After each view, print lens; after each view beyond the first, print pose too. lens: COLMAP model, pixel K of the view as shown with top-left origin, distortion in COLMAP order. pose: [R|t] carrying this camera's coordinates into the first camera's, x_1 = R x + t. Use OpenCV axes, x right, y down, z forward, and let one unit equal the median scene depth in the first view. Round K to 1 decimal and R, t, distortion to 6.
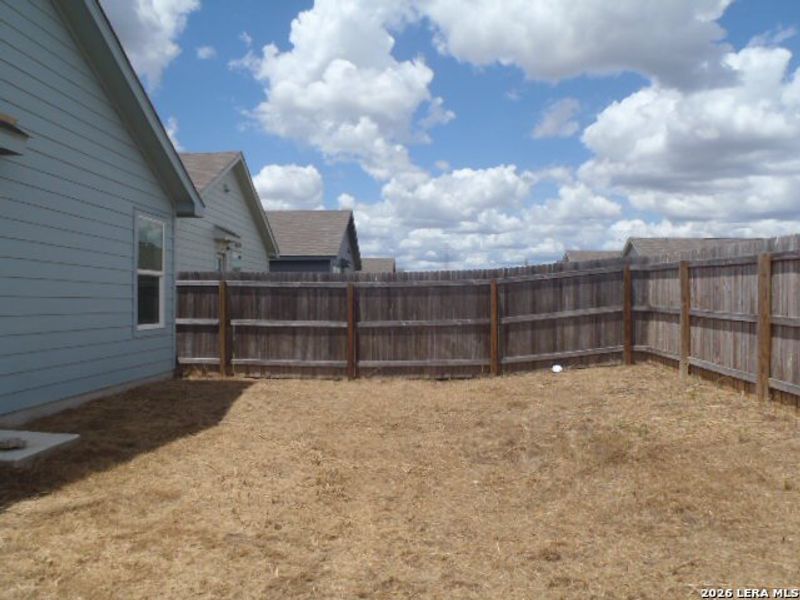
lens RADIAL K [[691.7, 0, 402.0], [0, 691.7, 306.2], [0, 0, 1]] dist [-0.038185, 0.021148]
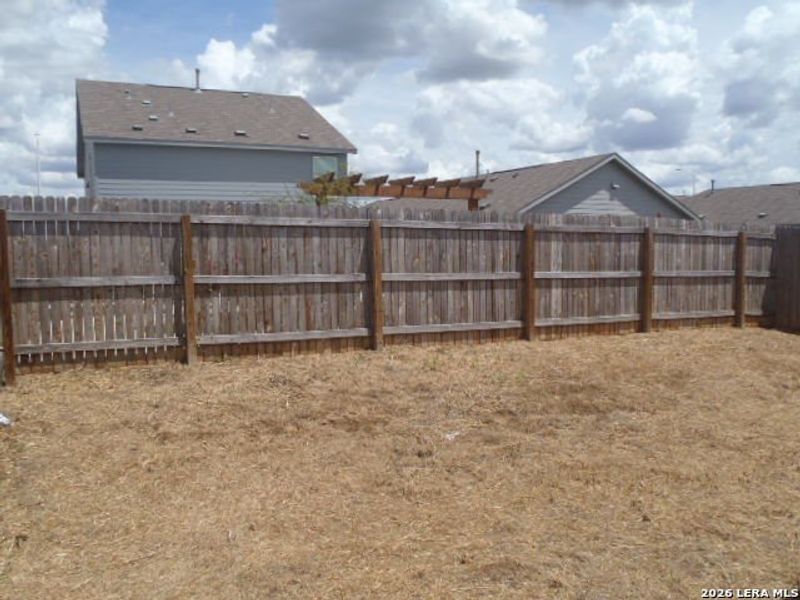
lens RADIAL K [[691.7, 0, 400.7], [0, 691.7, 296.5], [0, 0, 1]] dist [-0.038185, 0.021148]
pose [[-0.515147, -0.080724, 0.853292, -0.323061], [0.004543, 0.995284, 0.096900, -0.041365], [-0.857090, 0.053794, -0.512351, 1.021478]]
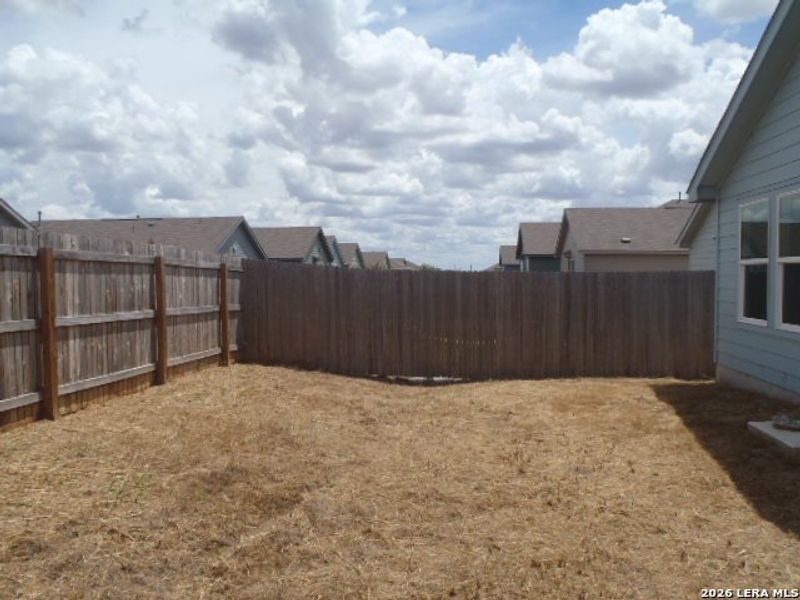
lens RADIAL K [[691.7, 0, 404.6], [0, 691.7, 295.3], [0, 0, 1]] dist [-0.038185, 0.021148]
pose [[-0.998442, -0.009428, 0.054995, -0.002783], [-0.007124, 0.999095, 0.041936, -0.033240], [-0.055341, 0.041479, -0.997606, 1.000640]]
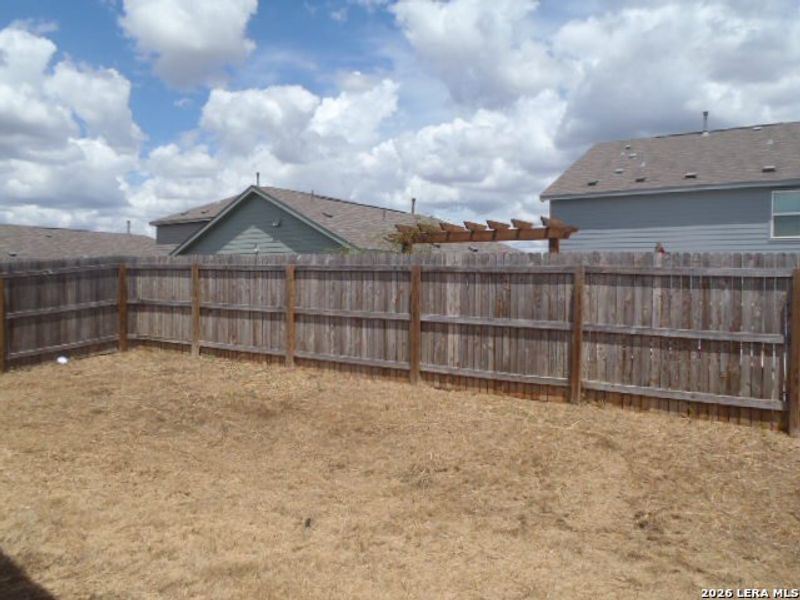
lens RADIAL K [[691.7, 0, 401.2], [0, 691.7, 300.2], [0, 0, 1]] dist [-0.038185, 0.021148]
pose [[0.520403, -0.012572, 0.853828, -0.395661], [-0.001384, 0.999878, 0.015566, -0.017166], [-0.853920, -0.009282, 0.520322, 0.023387]]
